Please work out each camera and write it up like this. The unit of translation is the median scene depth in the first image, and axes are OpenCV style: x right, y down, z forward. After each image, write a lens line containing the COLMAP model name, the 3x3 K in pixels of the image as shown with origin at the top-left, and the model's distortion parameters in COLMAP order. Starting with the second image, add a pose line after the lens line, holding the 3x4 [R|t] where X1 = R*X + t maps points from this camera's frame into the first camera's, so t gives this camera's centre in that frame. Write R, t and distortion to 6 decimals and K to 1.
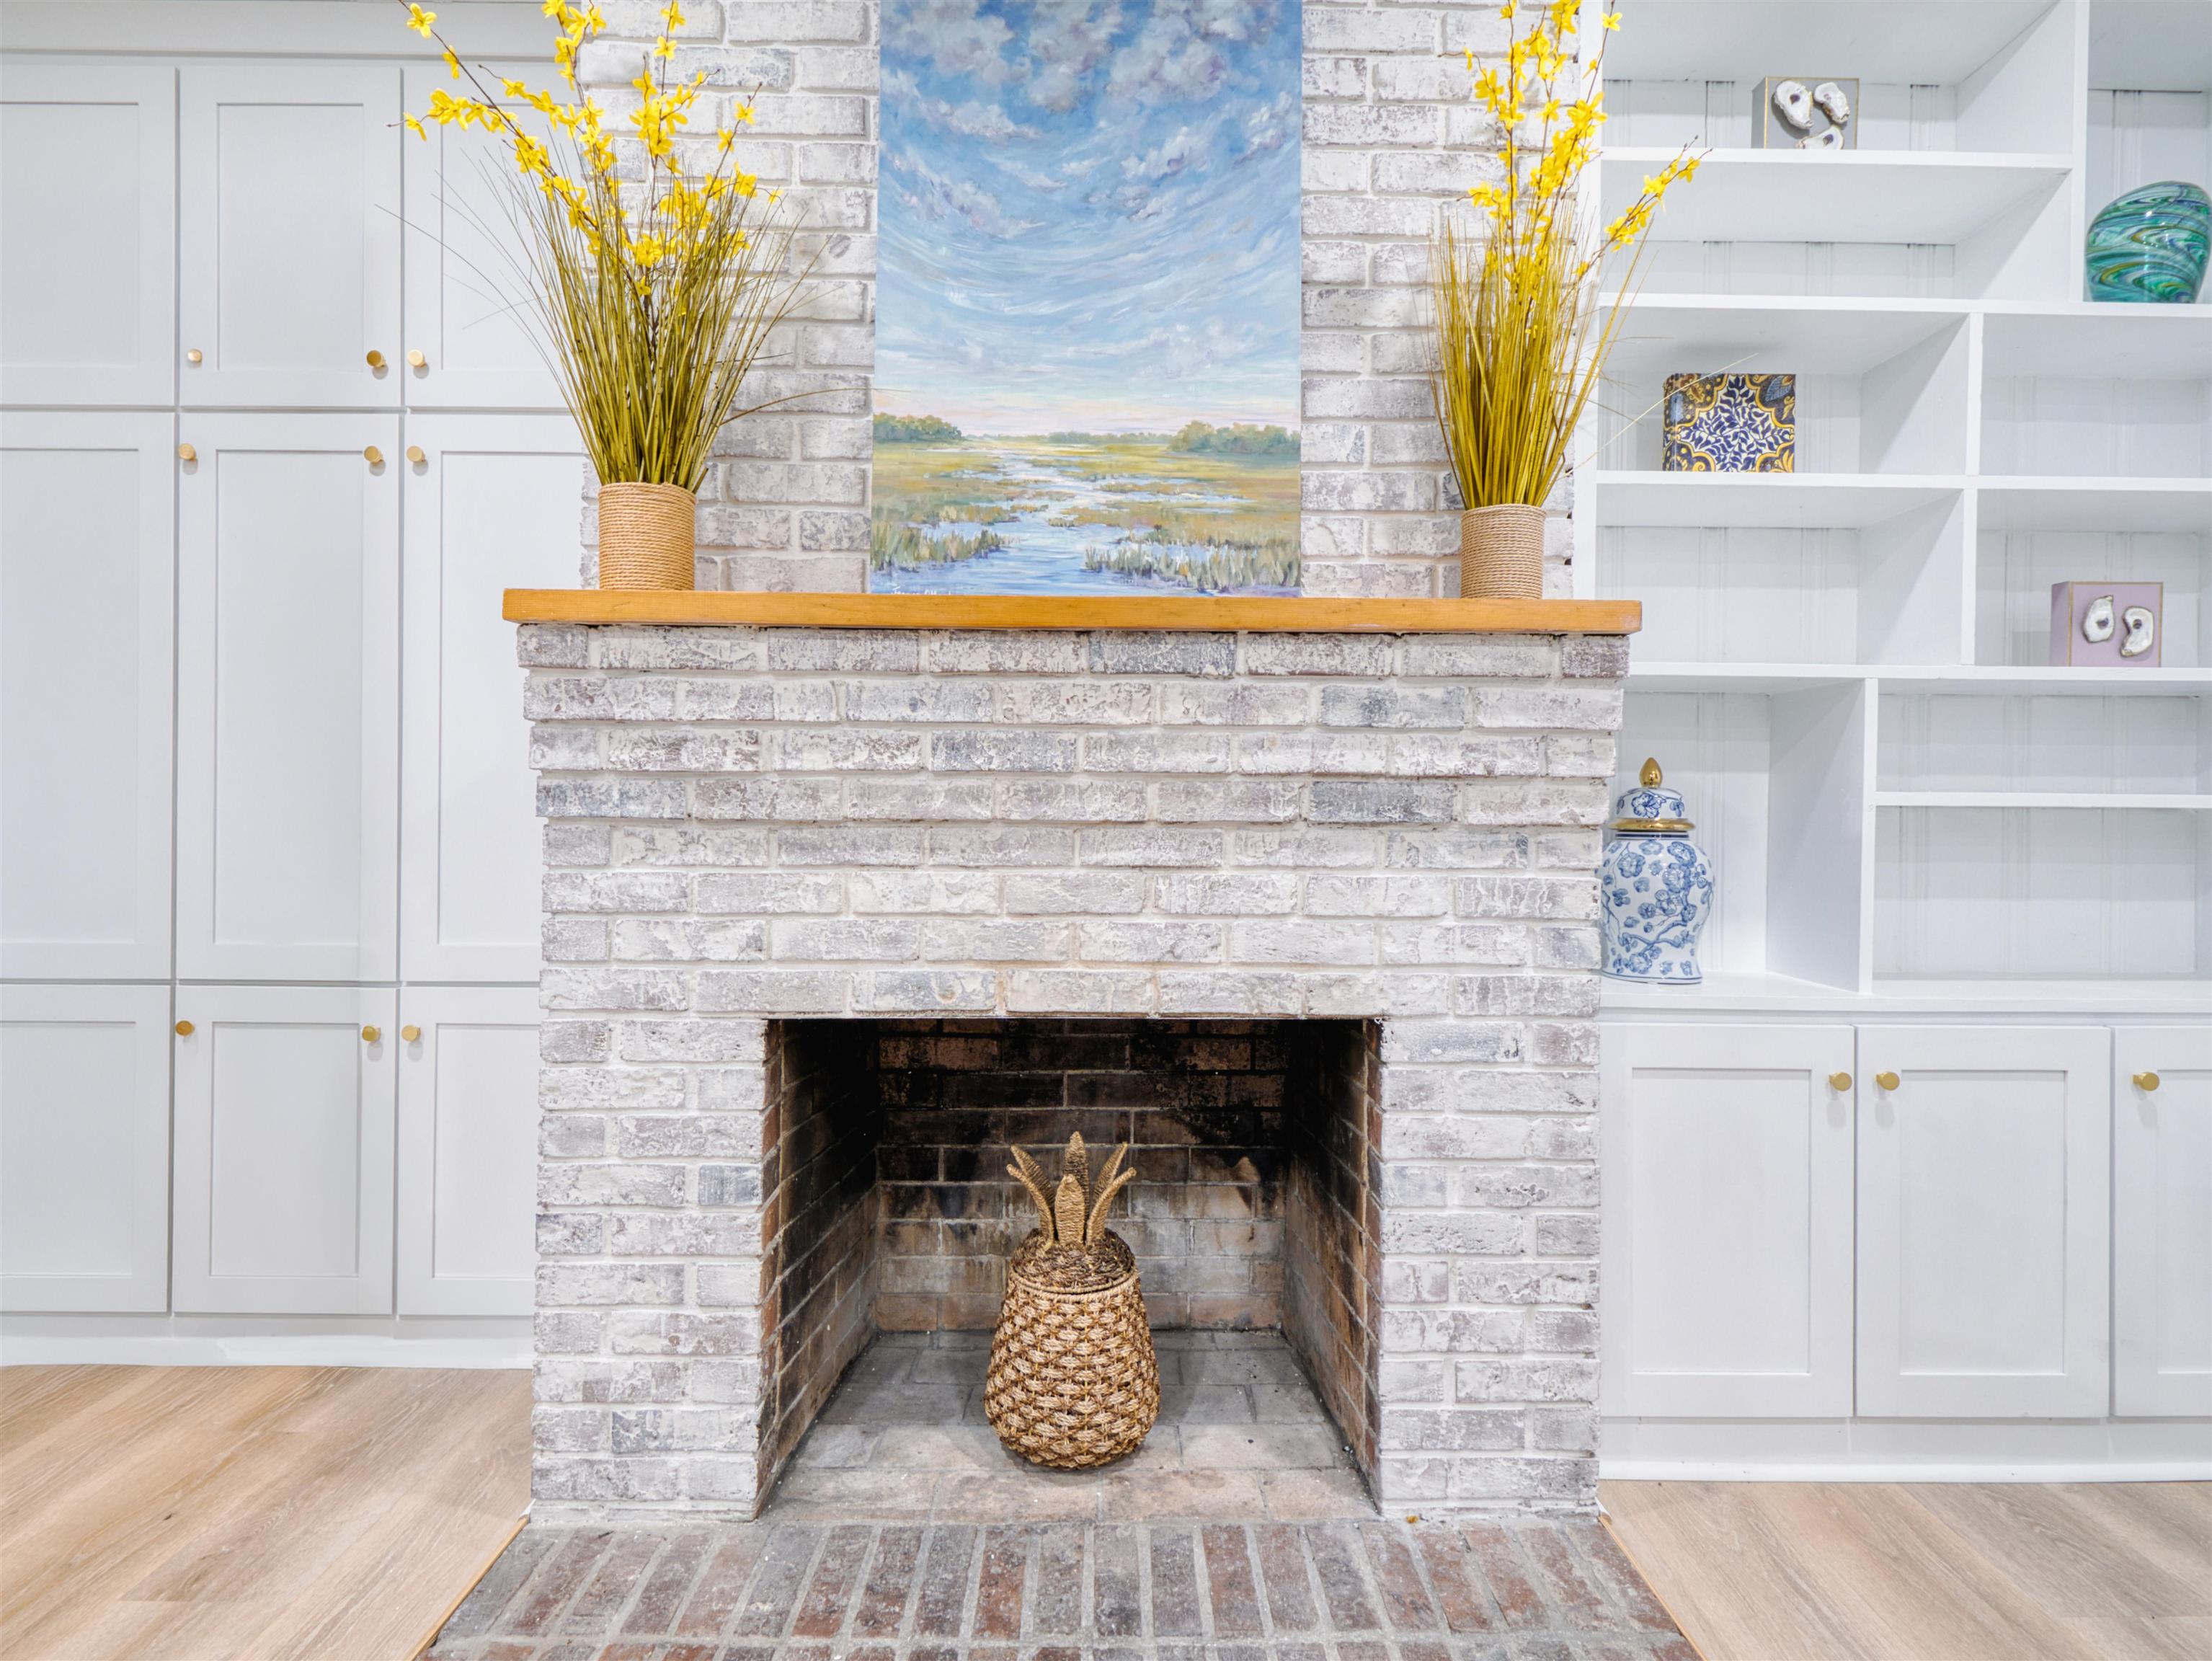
lens RADIAL K [[1075.4, 0, 1105.9], [0, 1075.4, 816.2], [0, 0, 1]] dist [0.052568, -0.035425]
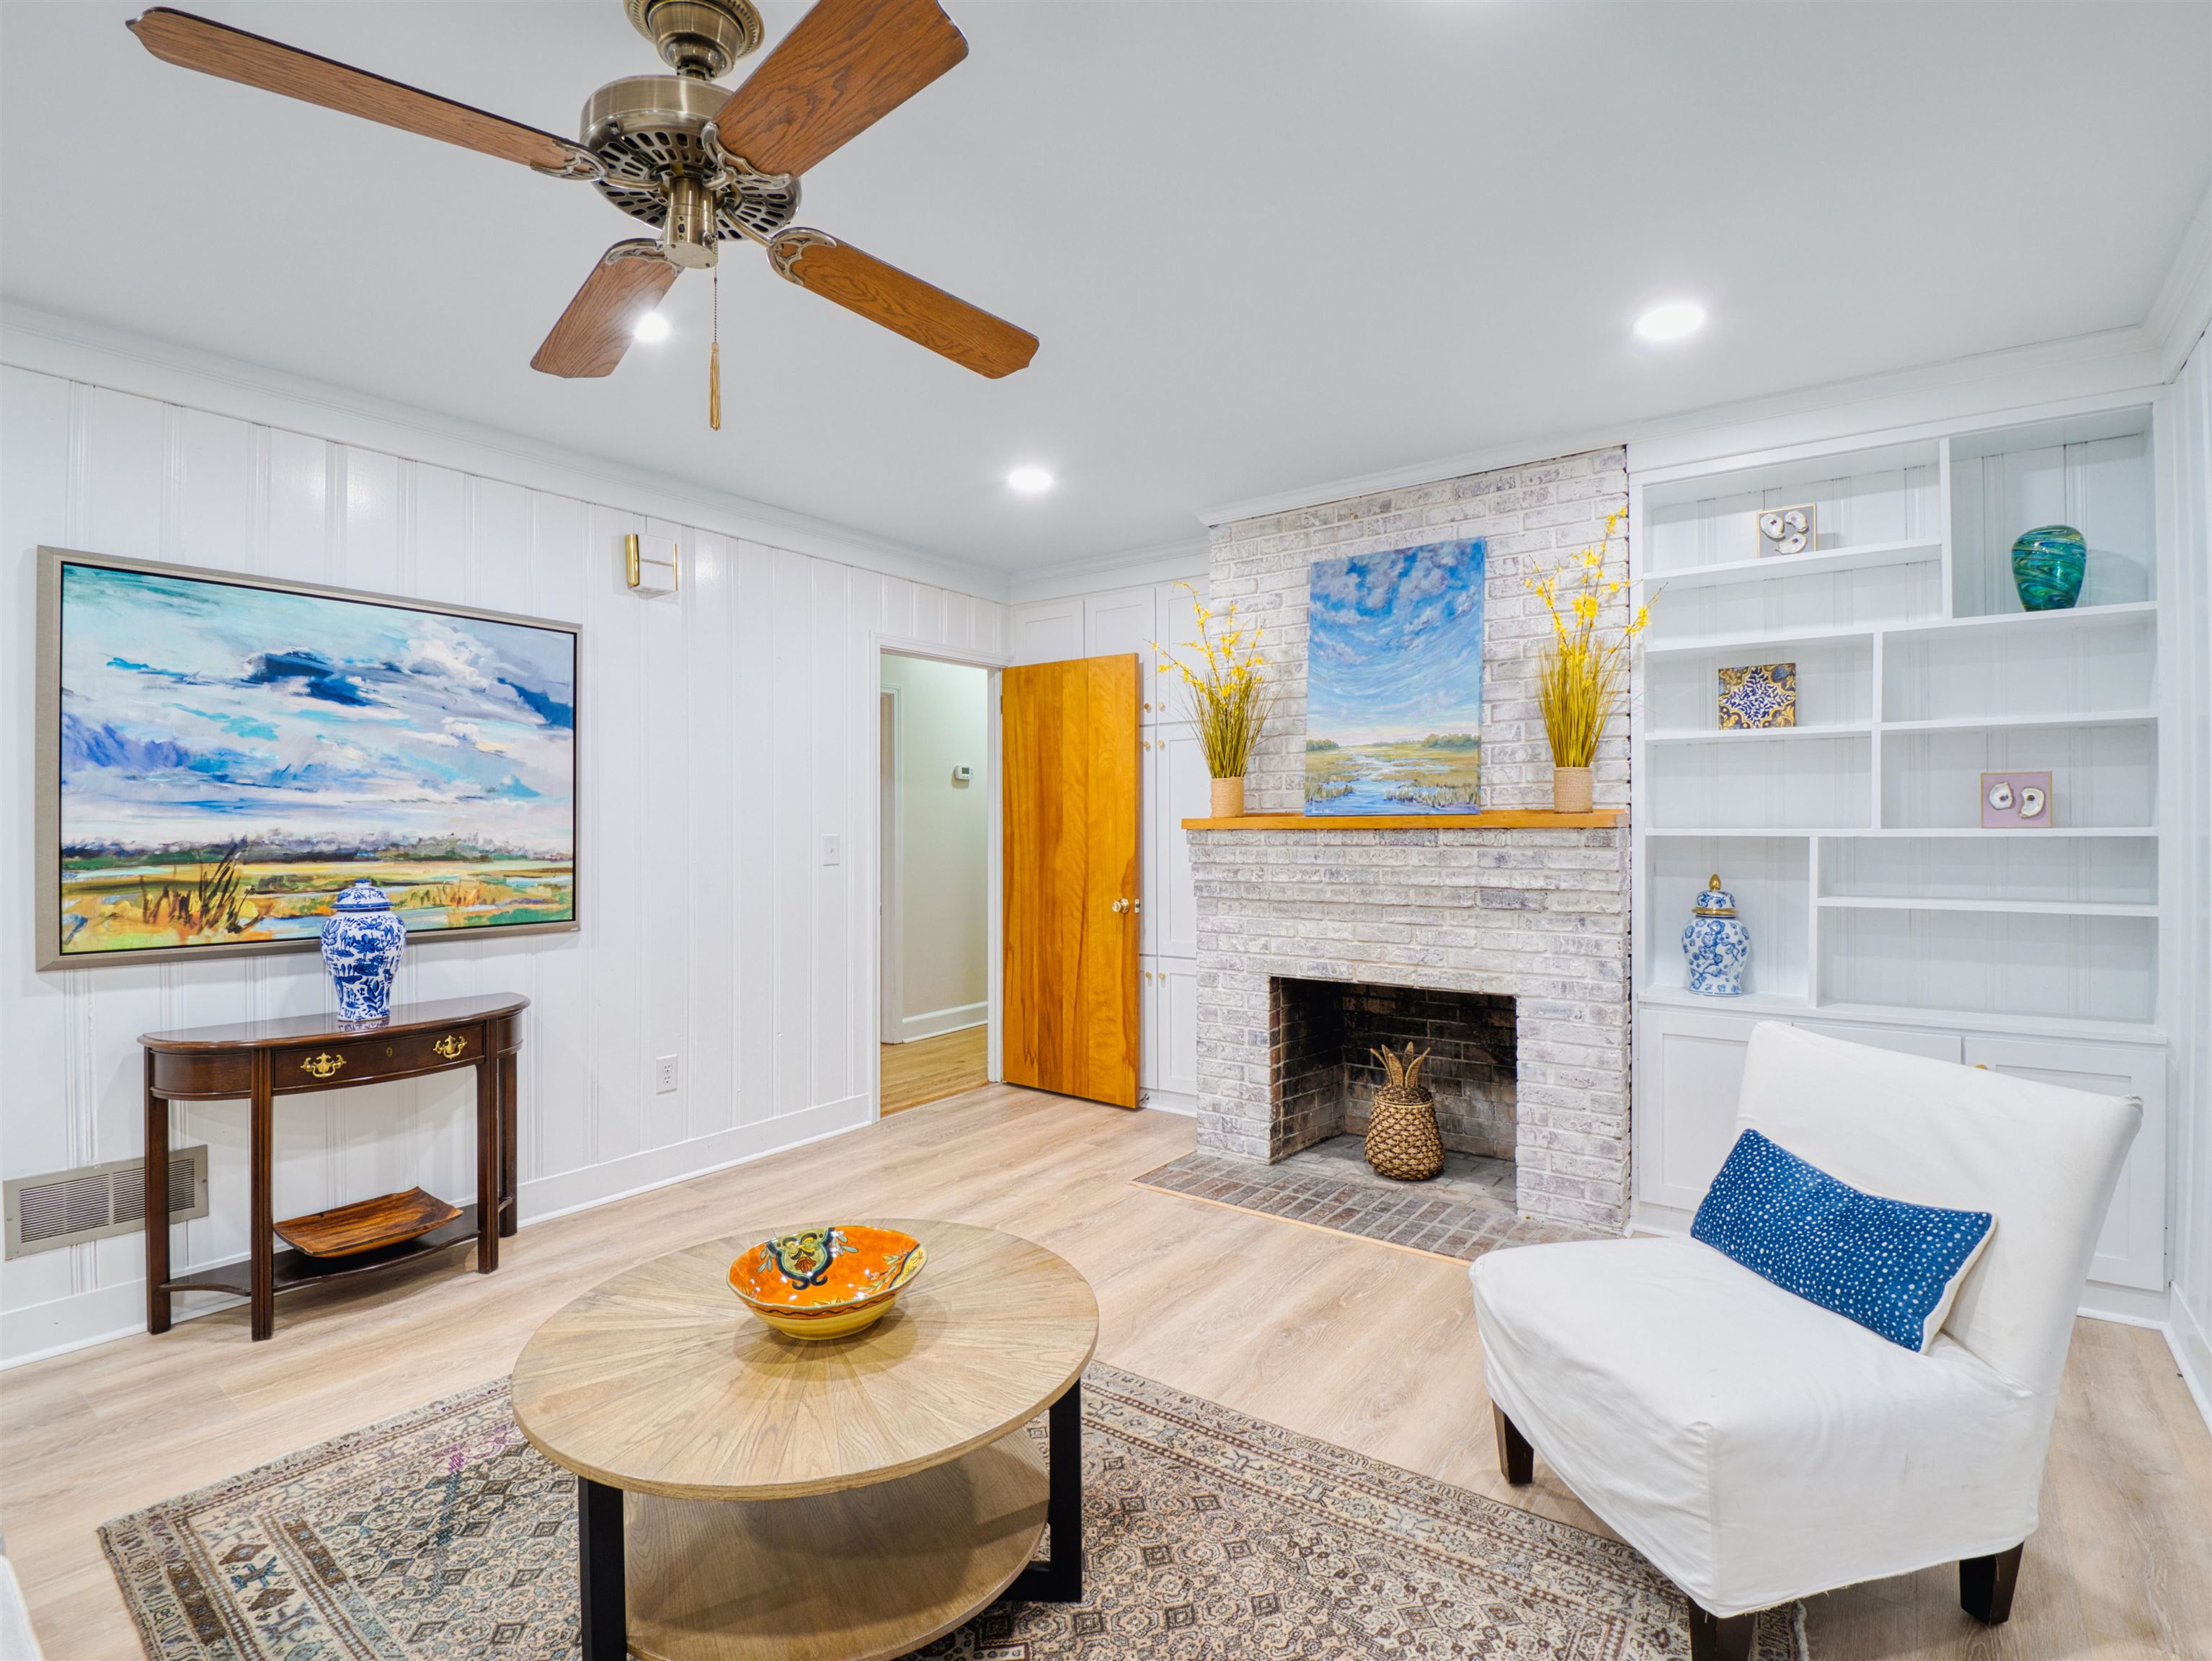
lens RADIAL K [[1084.5, 0, 1106.0], [0, 1084.5, 830.5], [0, 0, 1]] dist [-0.000396, -0.024576]
pose [[0.798395, -0.008142, -0.602079, 0.926938], [0.009885, 0.999951, -0.000415, -0.162298], [0.602053, -0.005621, 0.798436, -1.292247]]
